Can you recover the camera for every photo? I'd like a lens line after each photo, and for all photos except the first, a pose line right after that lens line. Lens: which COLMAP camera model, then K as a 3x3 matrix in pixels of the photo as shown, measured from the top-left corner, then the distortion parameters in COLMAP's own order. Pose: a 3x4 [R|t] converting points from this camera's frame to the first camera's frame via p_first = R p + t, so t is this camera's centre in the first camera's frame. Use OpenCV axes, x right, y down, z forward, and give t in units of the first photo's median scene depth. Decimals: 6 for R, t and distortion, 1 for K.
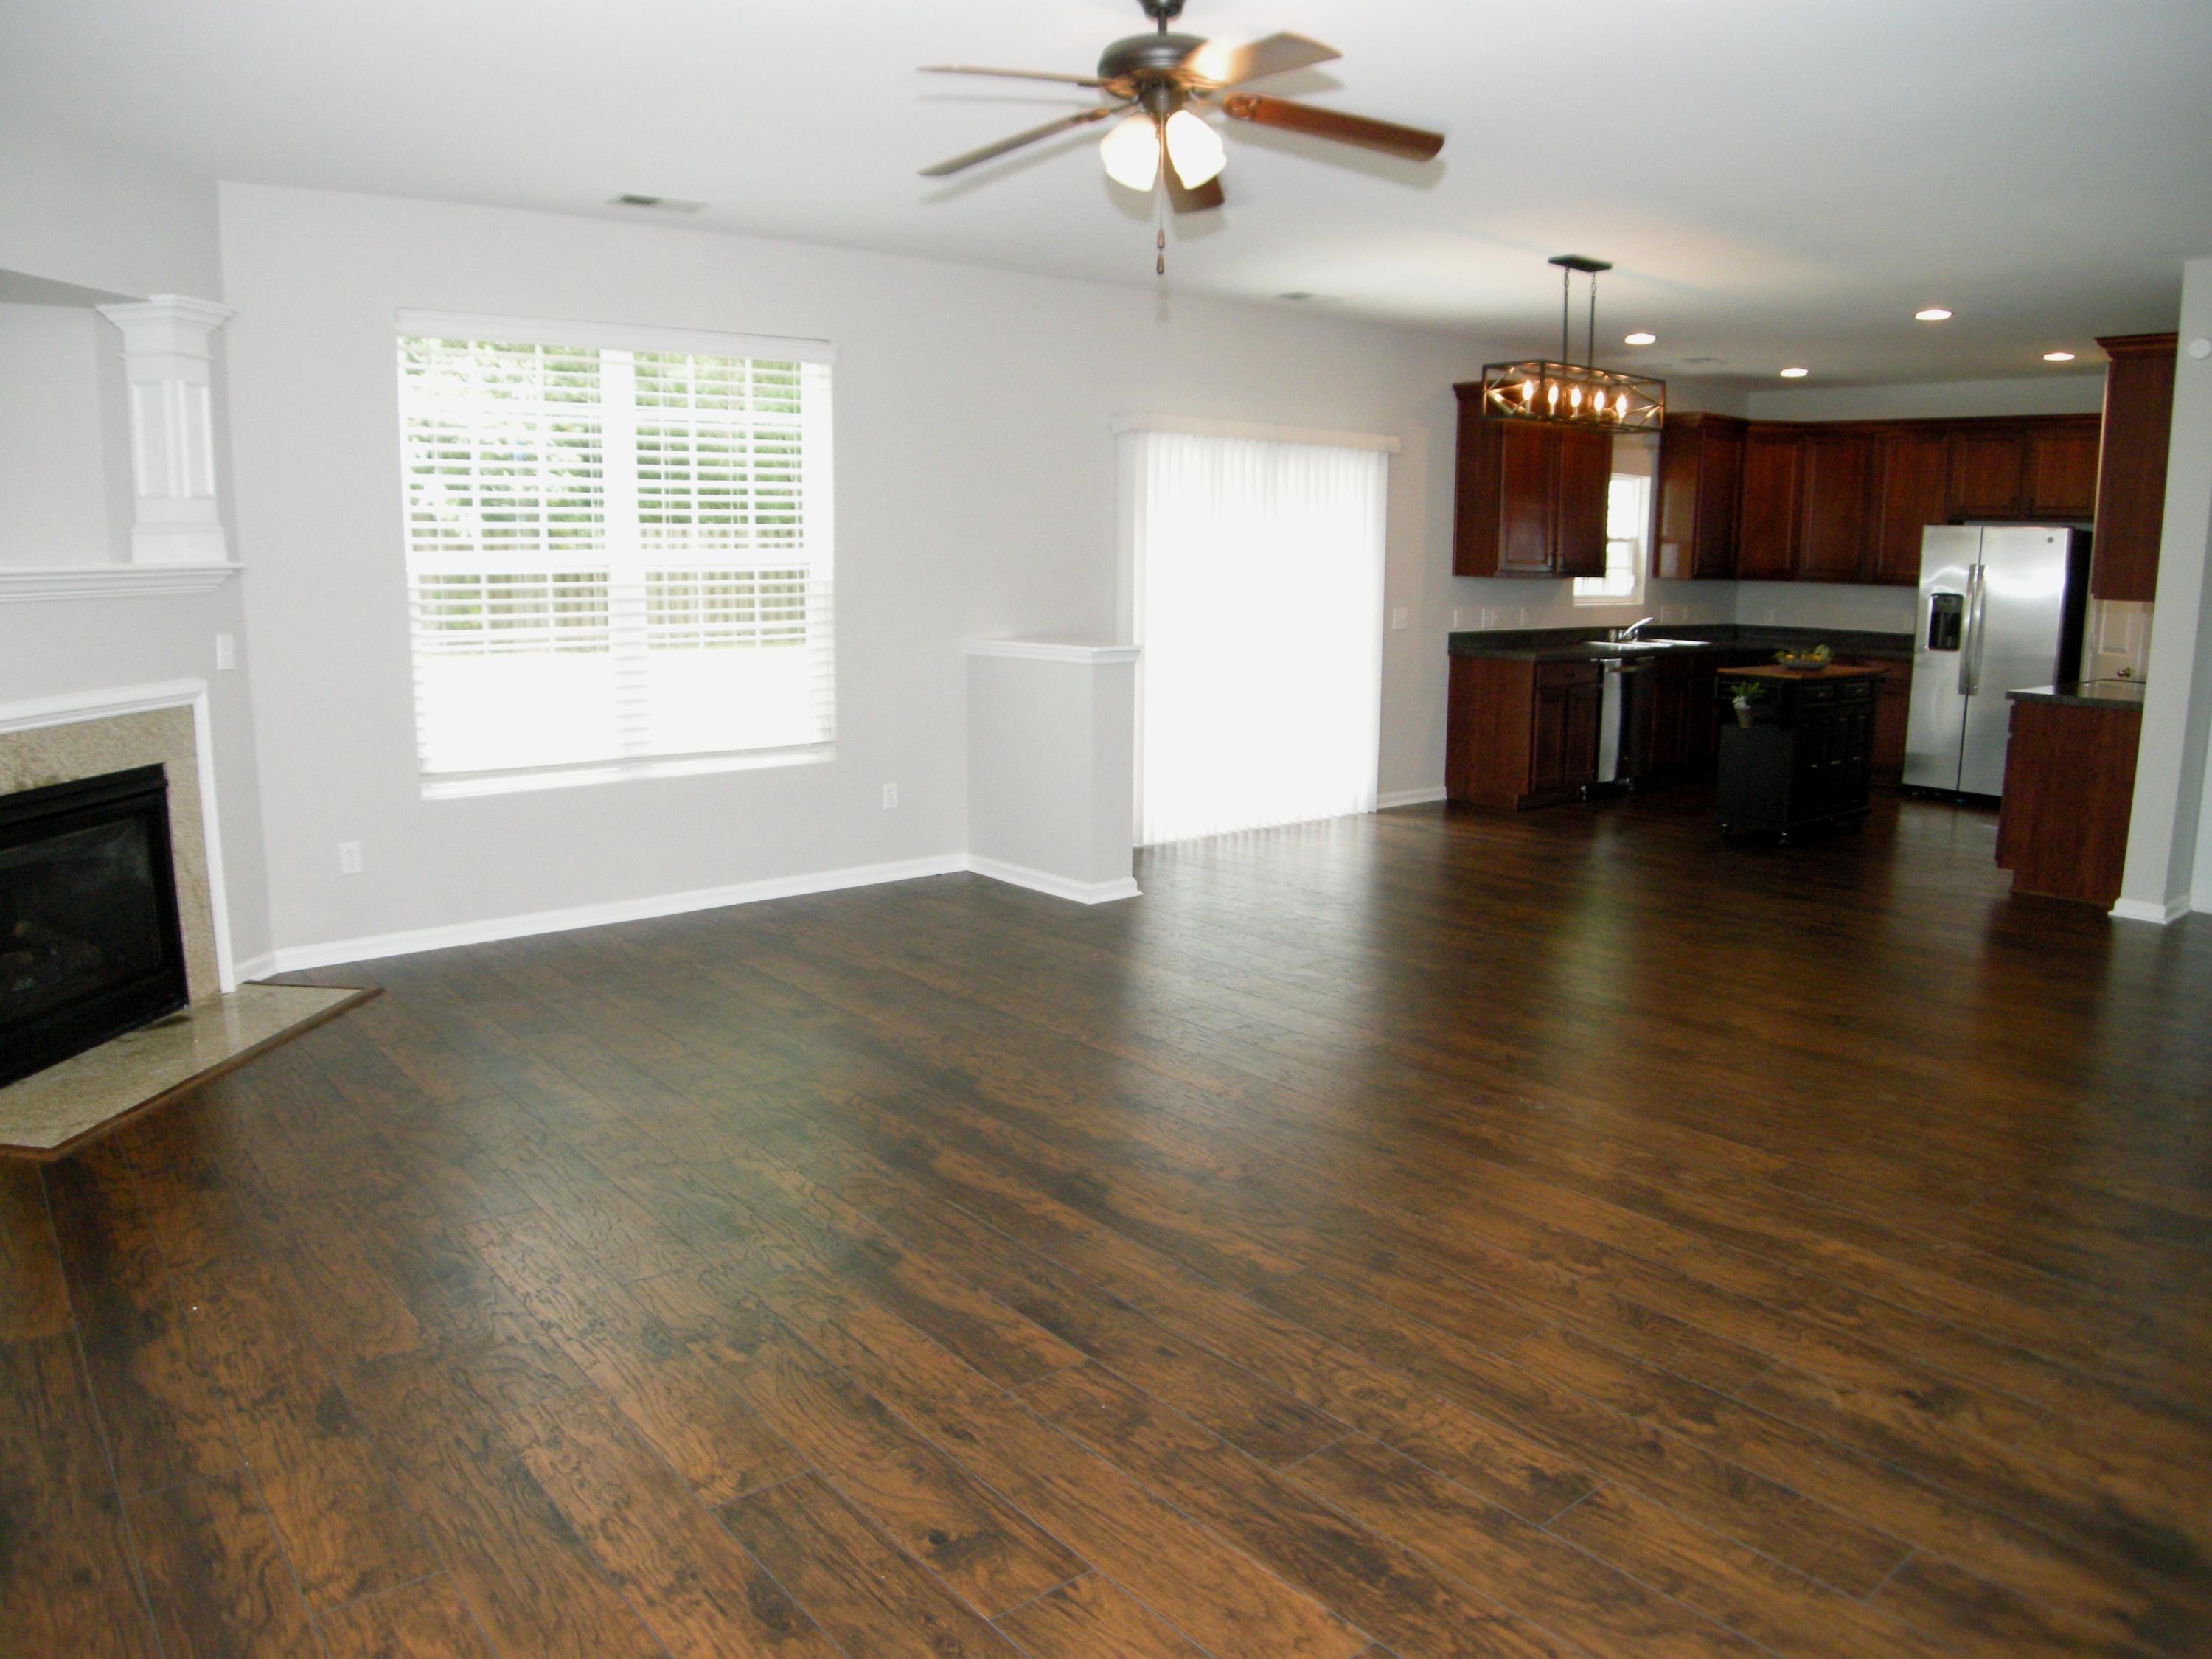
lens RADIAL K [[1556.4, 0, 1051.3], [0, 1556.4, 862.1], [0, 0, 1]] dist [-0.159319, 0.059950]
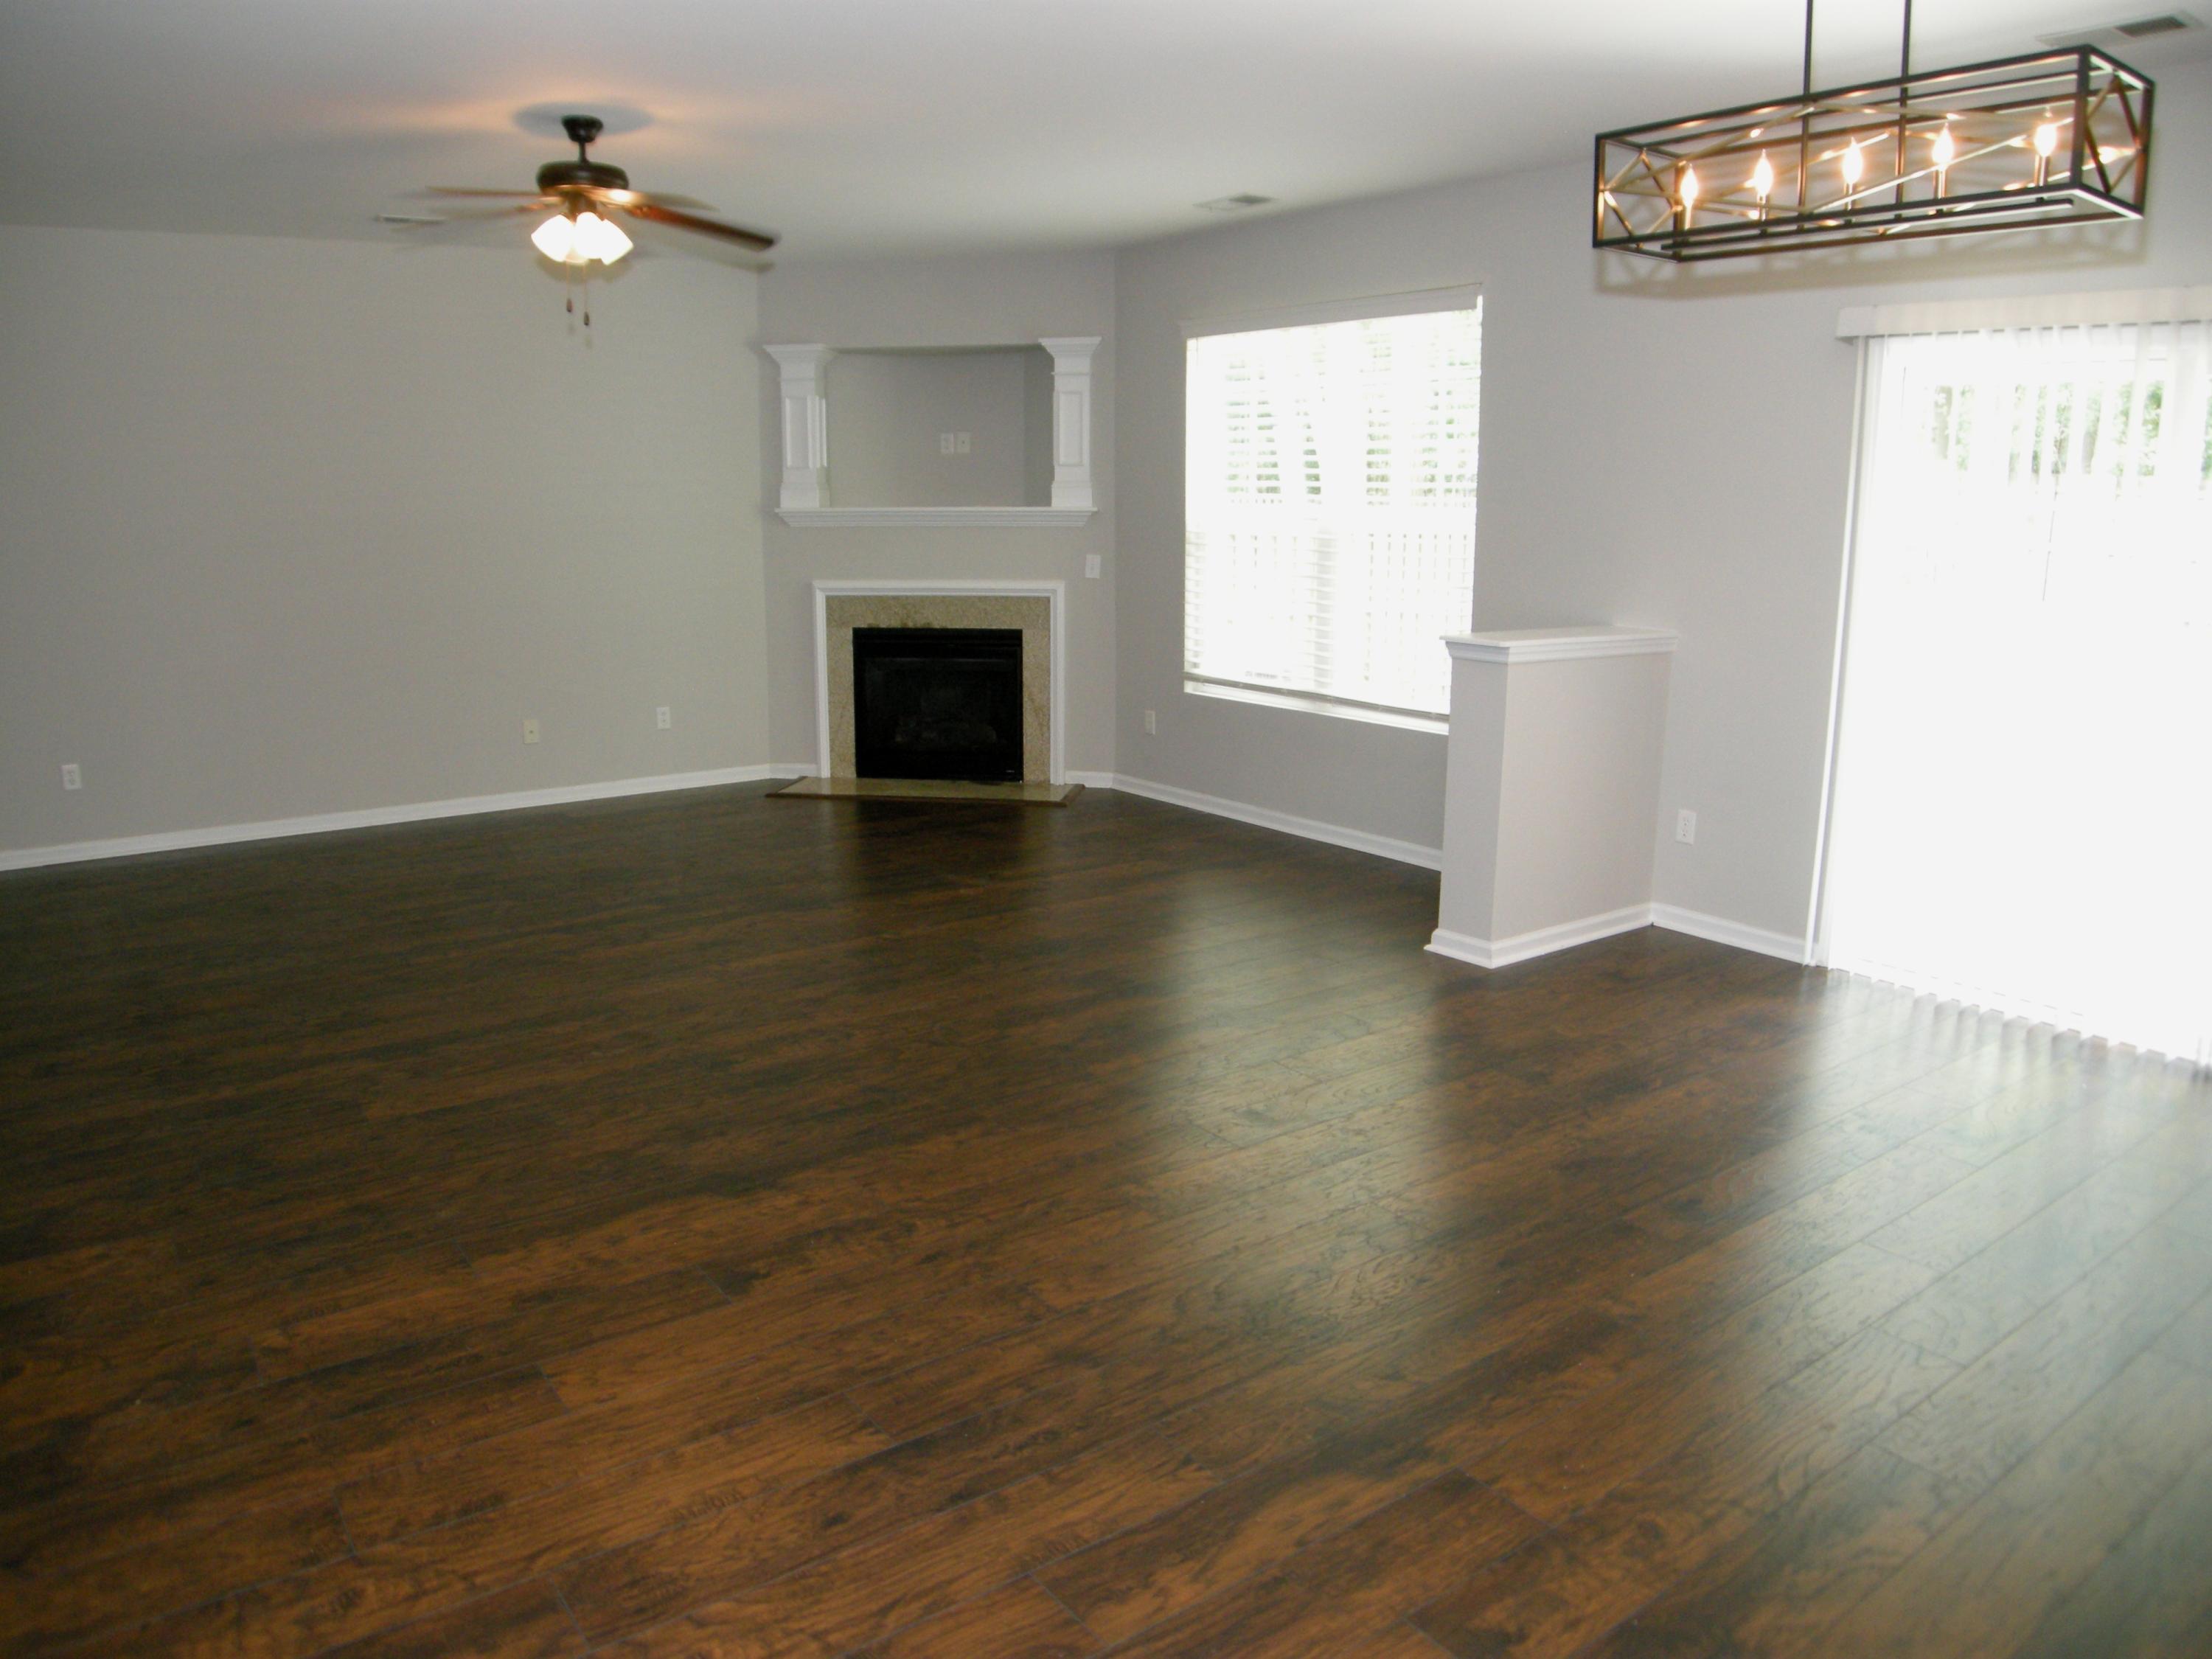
lens RADIAL K [[1556.4, 0, 1110.0], [0, 1556.4, 828.6], [0, 0, 1]] dist [-0.159319, 0.059950]
pose [[-0.030037, 0.205609, -0.978173, 0.566623], [-0.199930, 0.957603, 0.207425, -0.117826], [0.979350, 0.201796, 0.012344, 0.570492]]
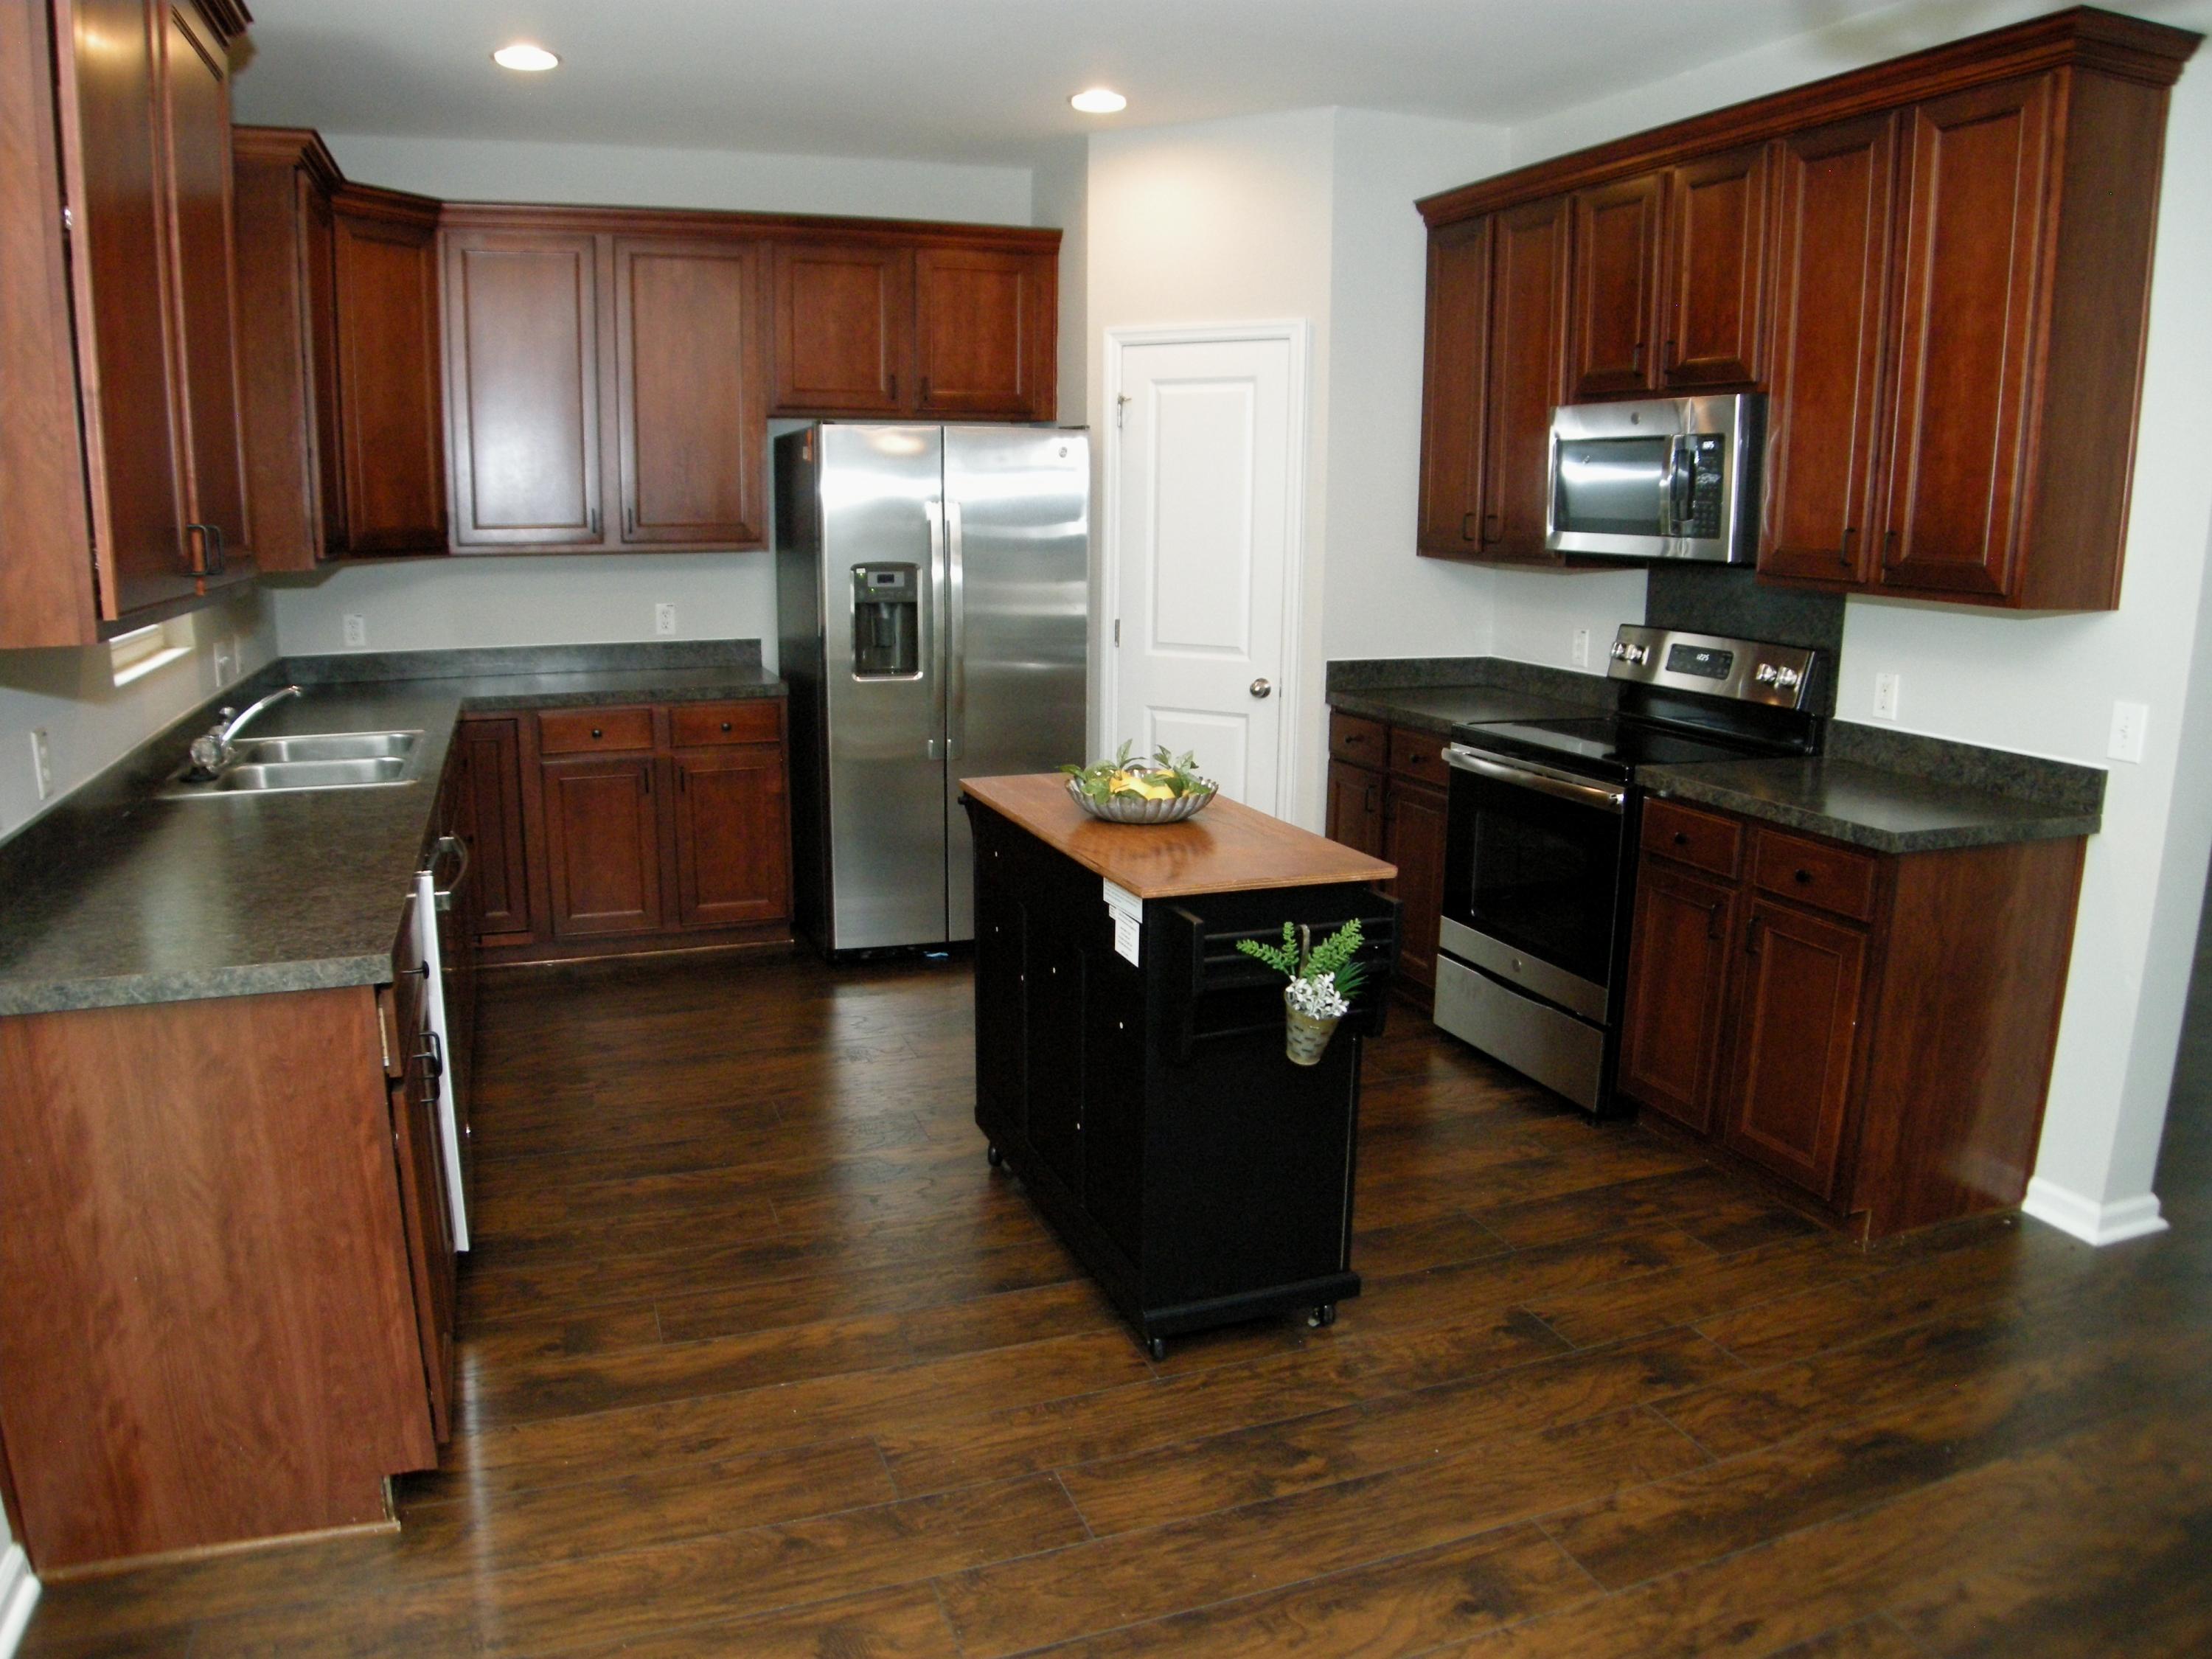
lens RADIAL K [[1556.4, 0, 1083.8], [0, 1556.4, 843.8], [0, 0, 1]] dist [-0.159319, 0.059950]
pose [[0.314434, -0.206973, 0.926441, 0.129003], [0.178823, 0.971384, 0.156321, -0.158042], [-0.932284, 0.116516, 0.342447, 0.761857]]
